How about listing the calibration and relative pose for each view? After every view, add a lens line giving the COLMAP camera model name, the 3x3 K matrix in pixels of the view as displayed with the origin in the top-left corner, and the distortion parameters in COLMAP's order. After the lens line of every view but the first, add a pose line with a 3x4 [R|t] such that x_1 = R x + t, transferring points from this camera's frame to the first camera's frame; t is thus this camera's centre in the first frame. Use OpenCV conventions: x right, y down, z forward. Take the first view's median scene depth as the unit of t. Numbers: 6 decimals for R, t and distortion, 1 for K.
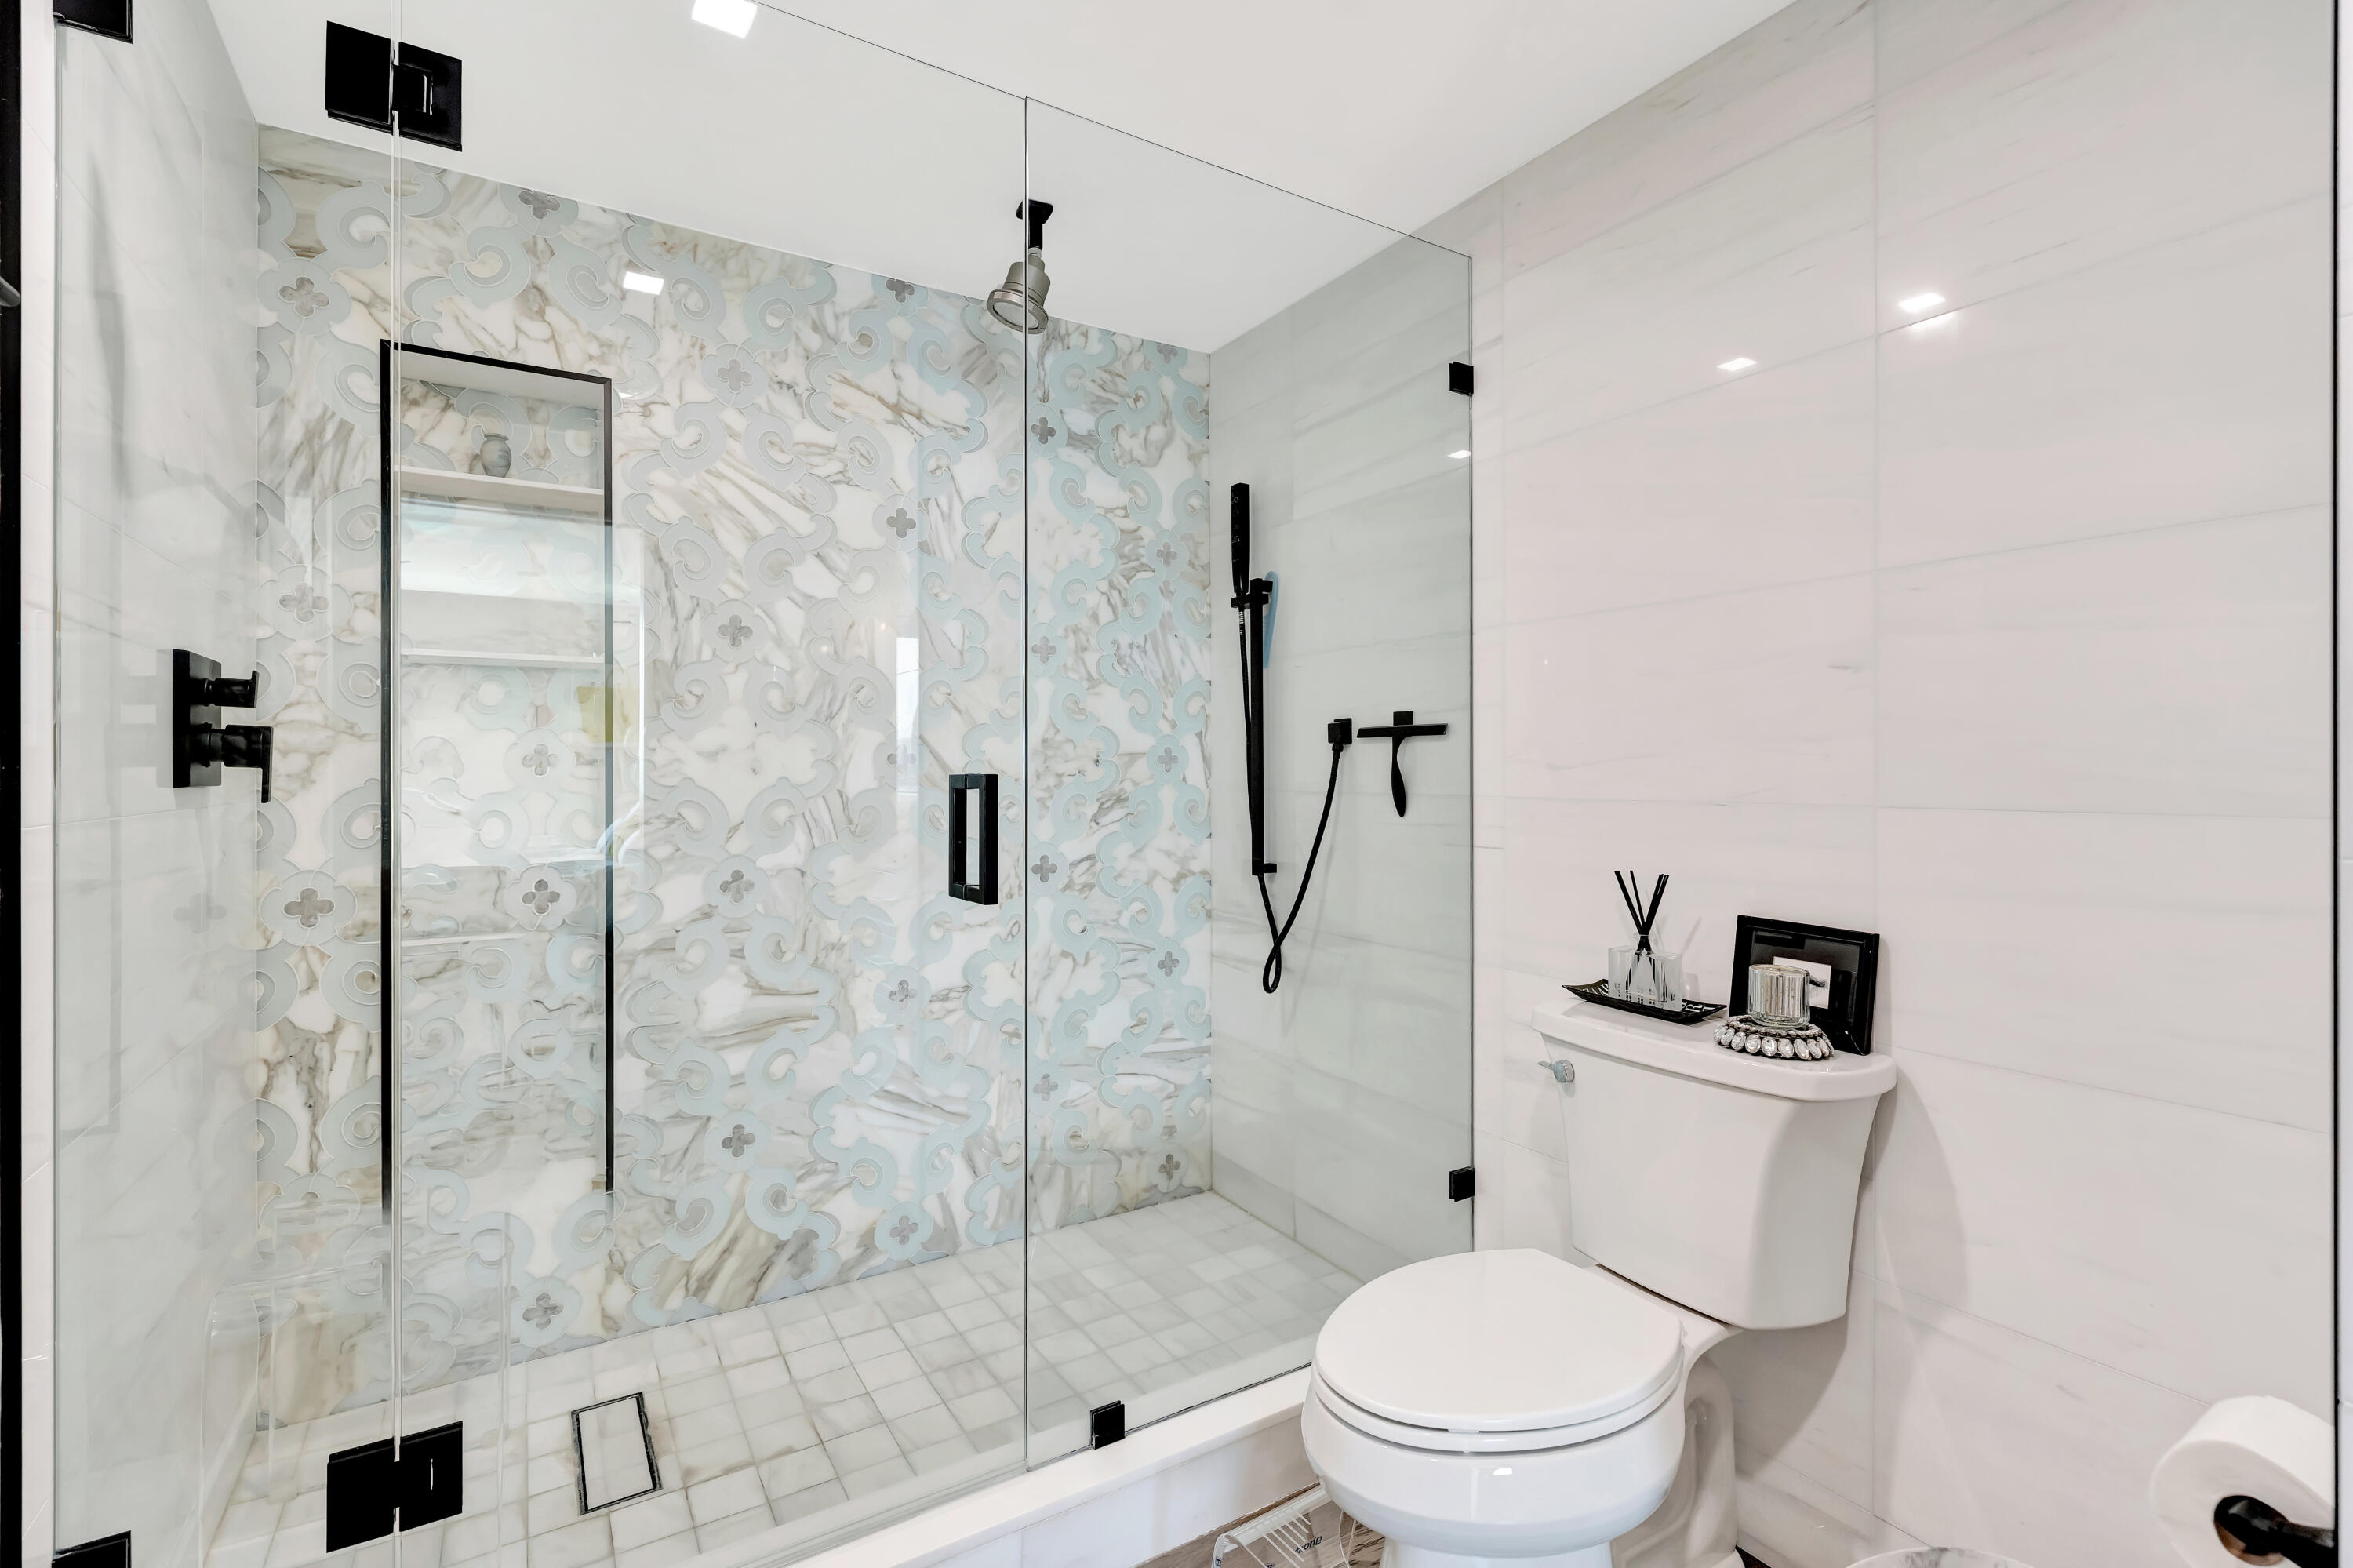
lens RADIAL K [[1070.3, 0, 1177.7], [0, 1070.3, 772.9], [0, 0, 1]] dist [-0.009888, 0.003302]
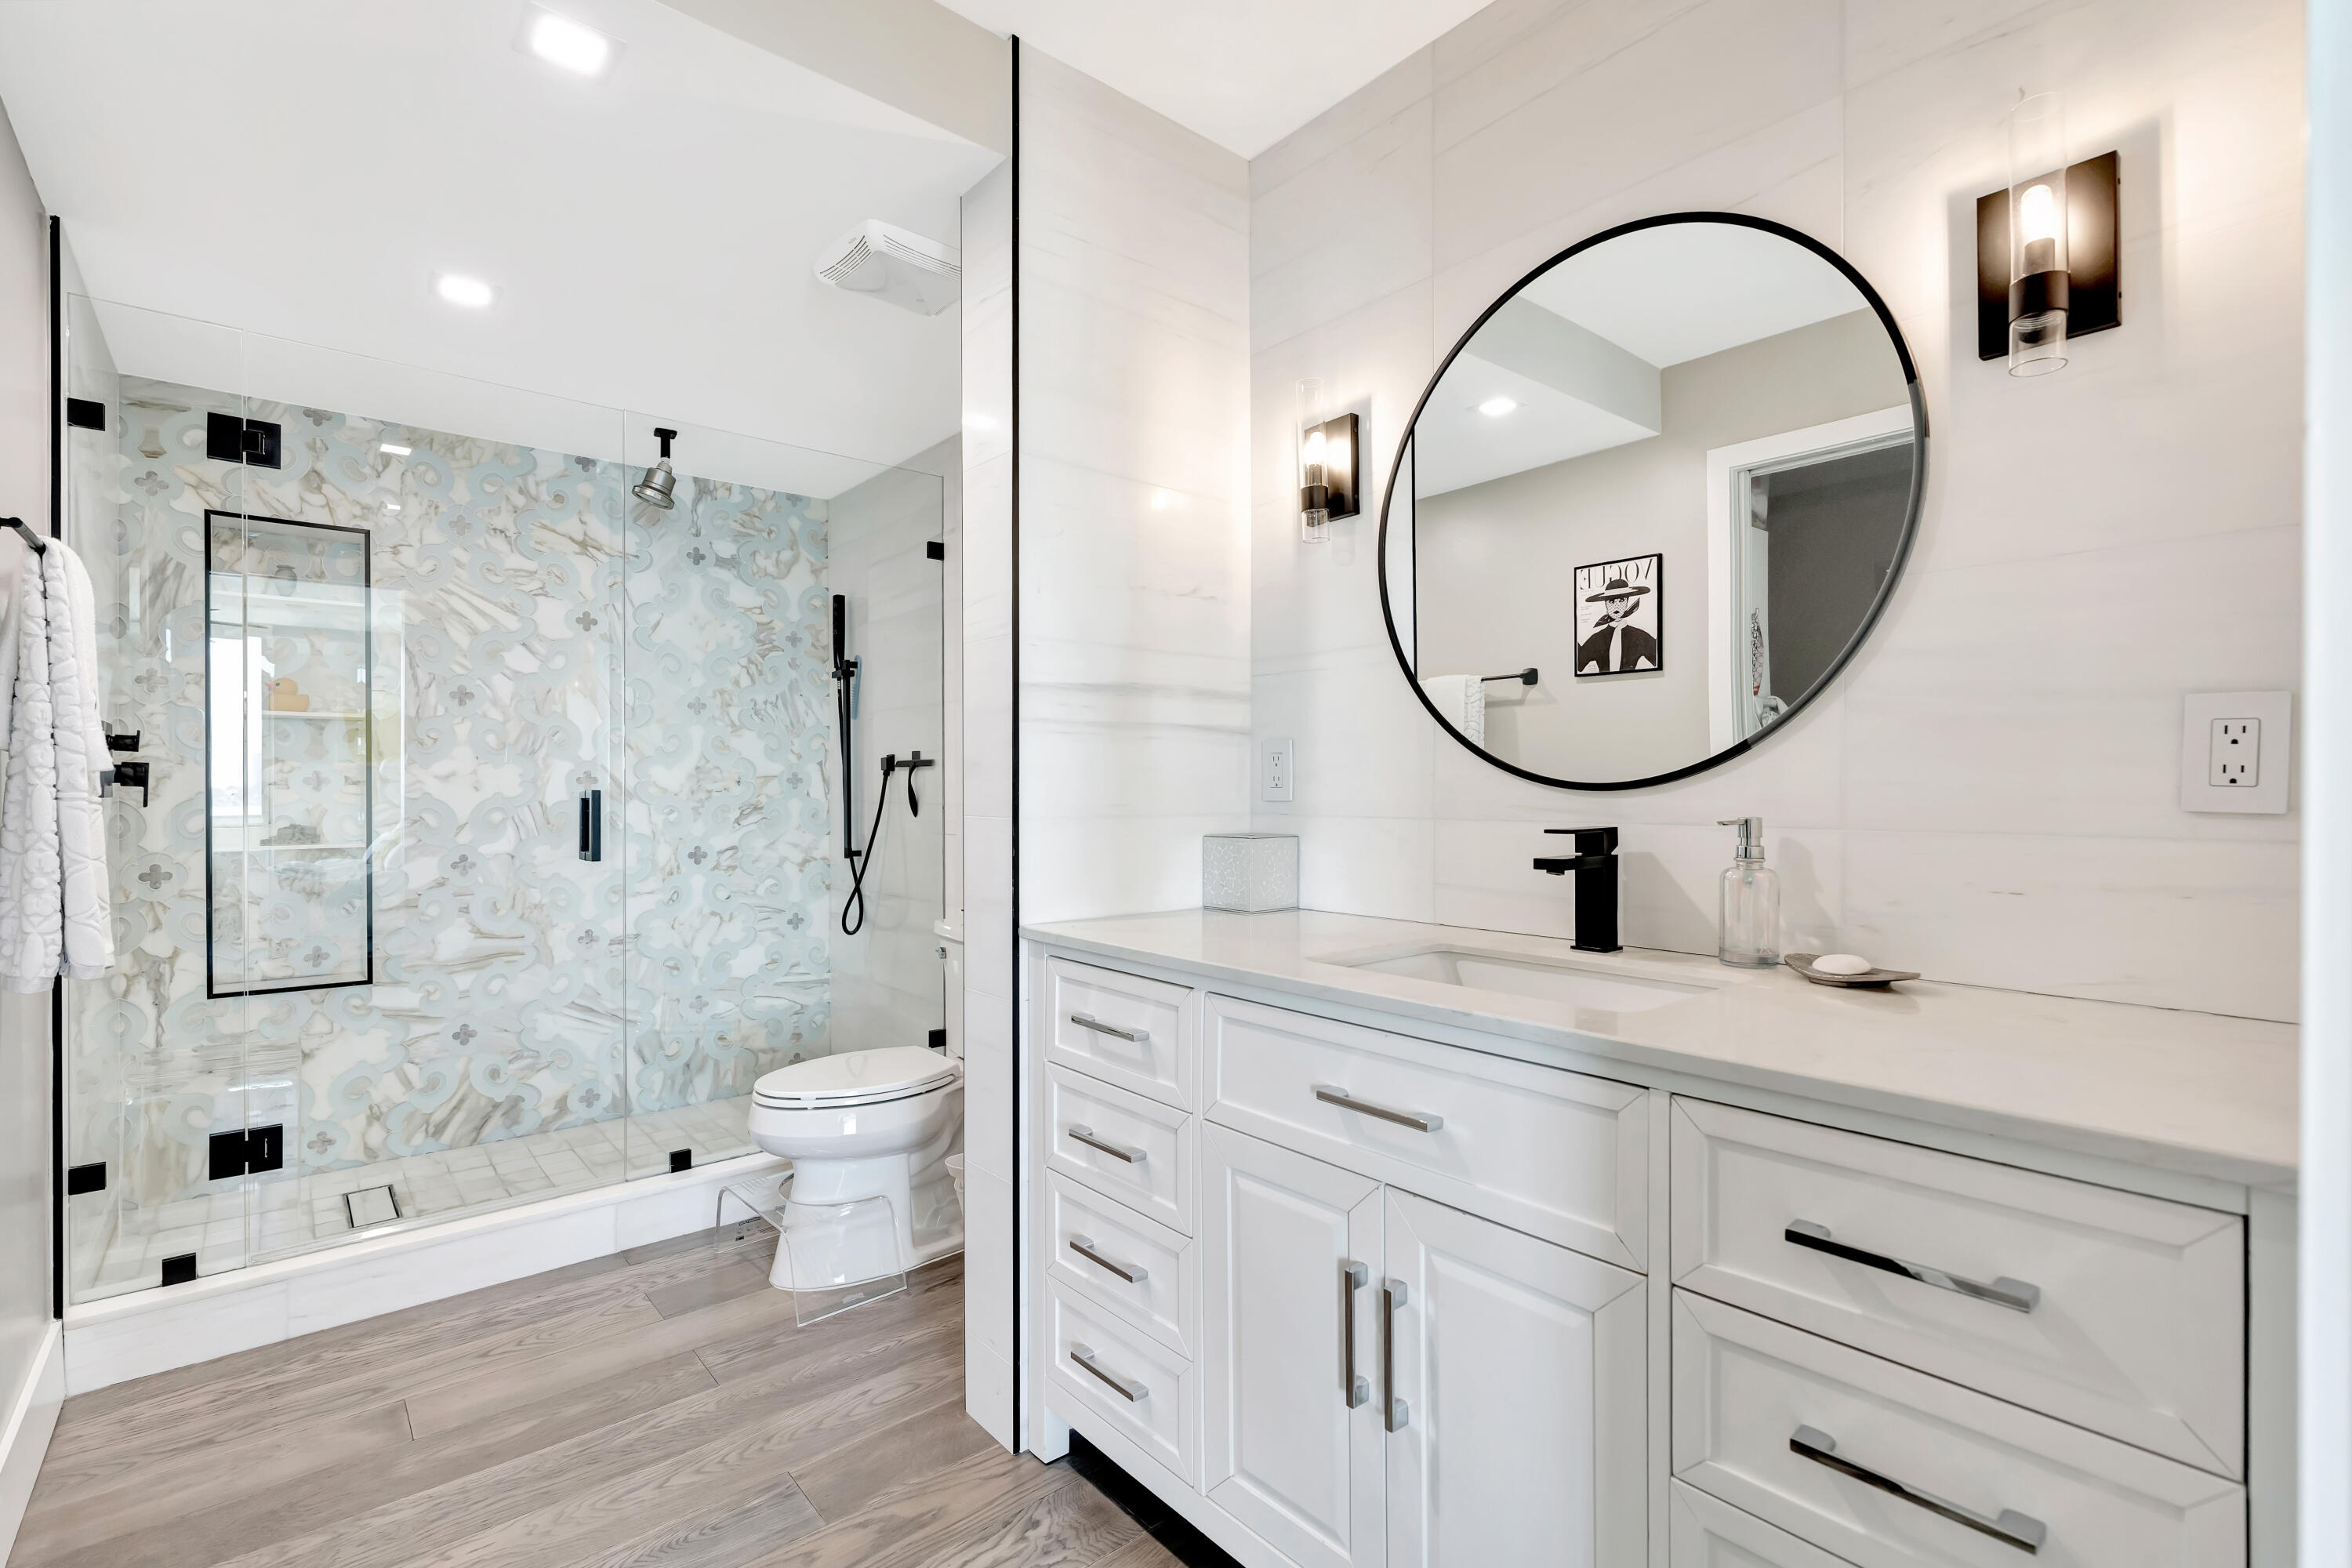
lens RADIAL K [[1069.8, 0, 1178.3], [0, 1069.8, 792.4], [0, 0, 1]] dist [-0.009888, 0.003302]
pose [[0.988227, -0.000934, 0.152993, 0.352270], [0.000650, 0.999998, 0.001909, 0.001321], [-0.152995, -0.001787, 0.988225, -0.635625]]
